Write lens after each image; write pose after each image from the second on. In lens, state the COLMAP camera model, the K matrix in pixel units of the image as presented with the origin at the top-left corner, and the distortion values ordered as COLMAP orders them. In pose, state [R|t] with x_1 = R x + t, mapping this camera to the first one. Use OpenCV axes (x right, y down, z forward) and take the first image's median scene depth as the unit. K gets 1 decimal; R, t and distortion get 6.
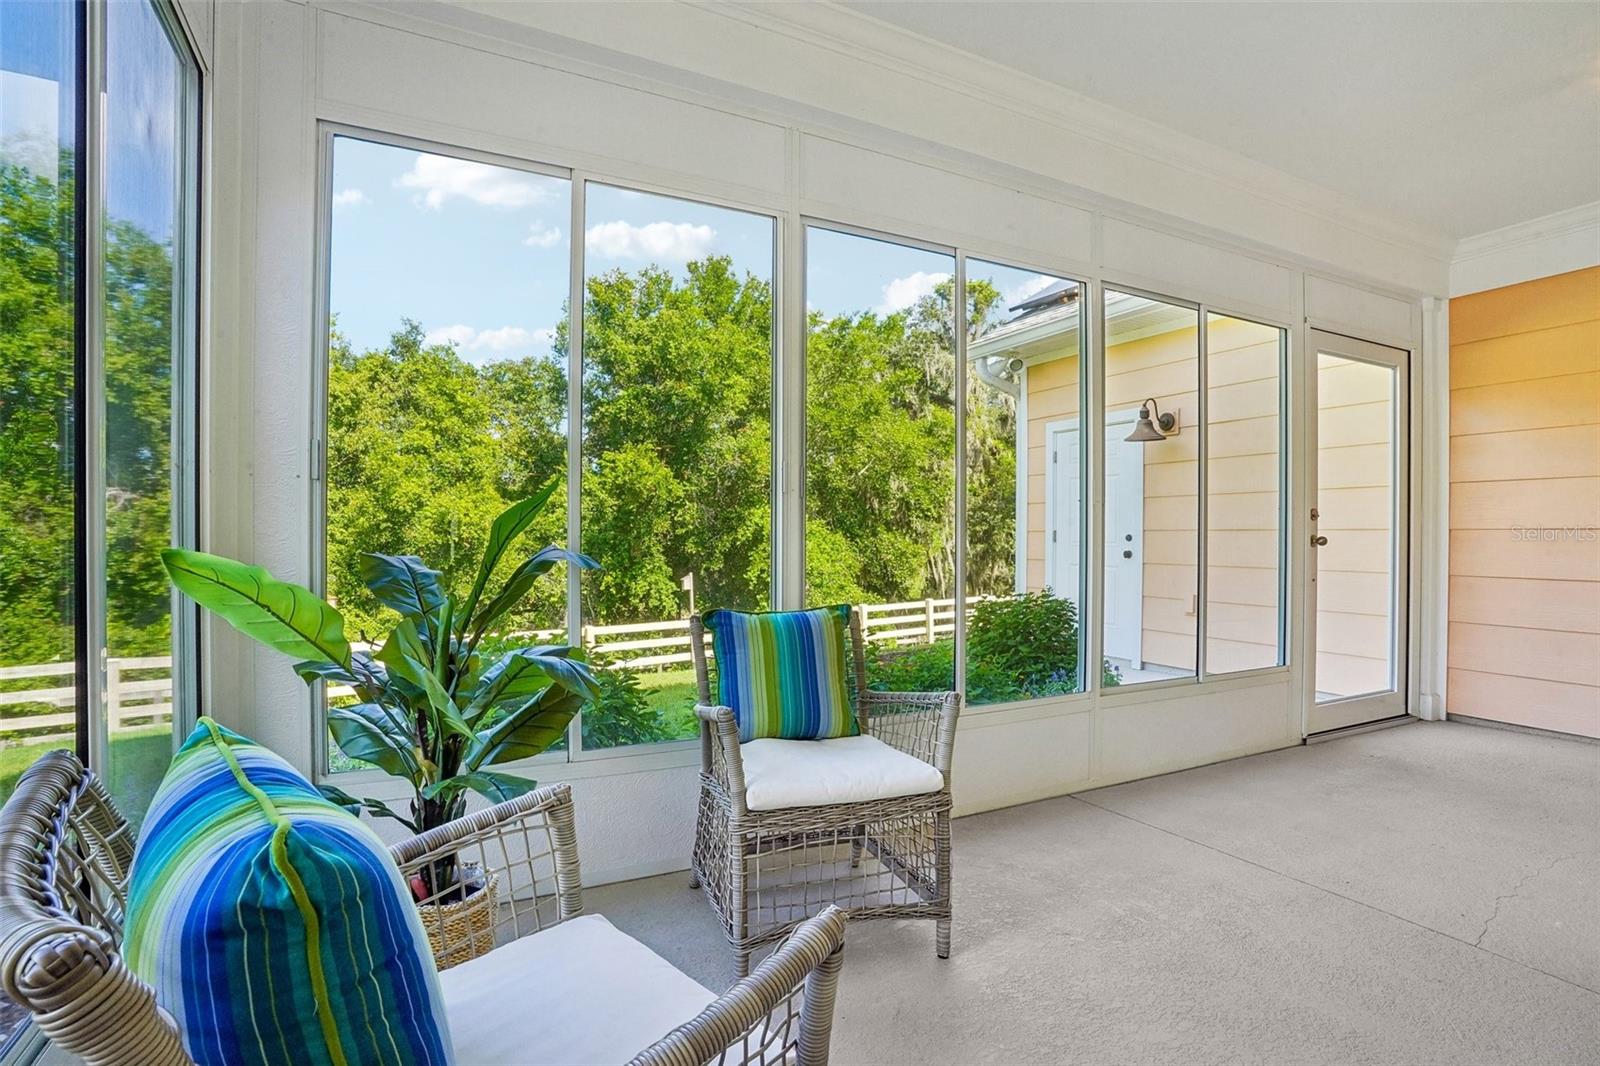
lens RADIAL K [[776.2, 0, 784.7], [0, 776.2, 547.3], [0, 0, 1]] dist [0.003449, -0.002900]
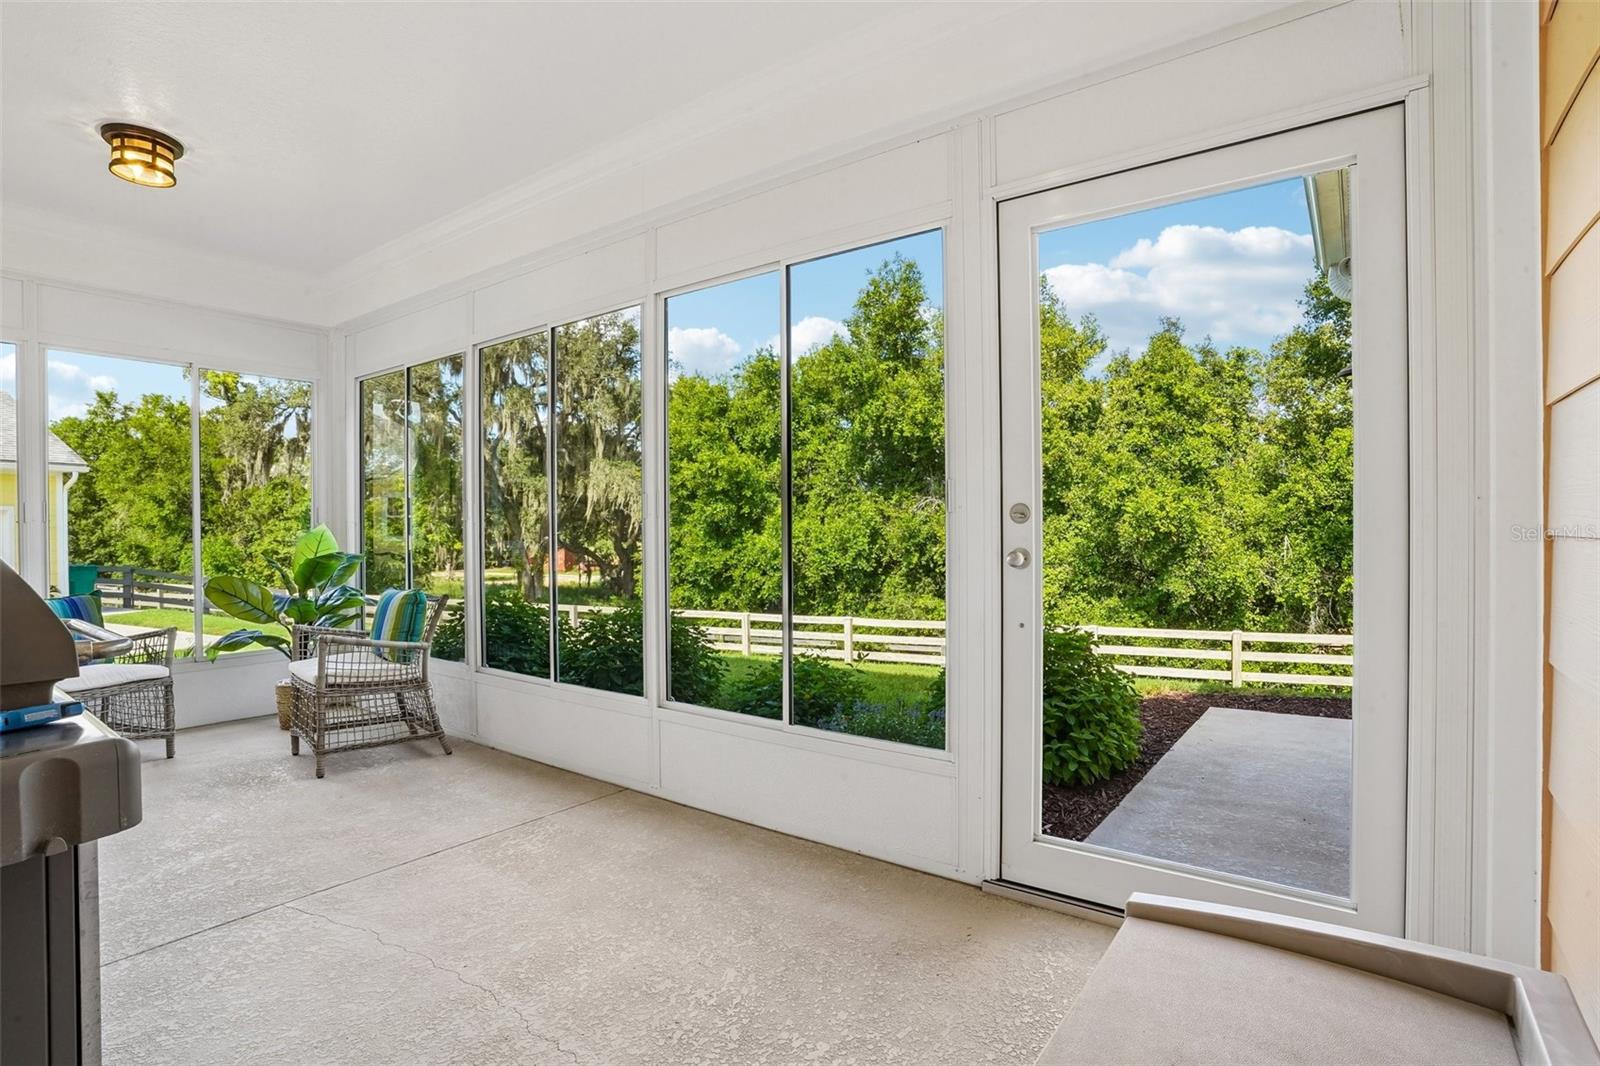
lens RADIAL K [[776.2, 0, 789.6], [0, 776.2, 527.4], [0, 0, 1]] dist [0.003449, -0.002900]
pose [[0.454133, -0.009429, -0.890884, 0.248009], [0.001158, 0.999949, -0.009993, -0.009152], [0.890933, 0.003507, 0.454121, 0.115384]]
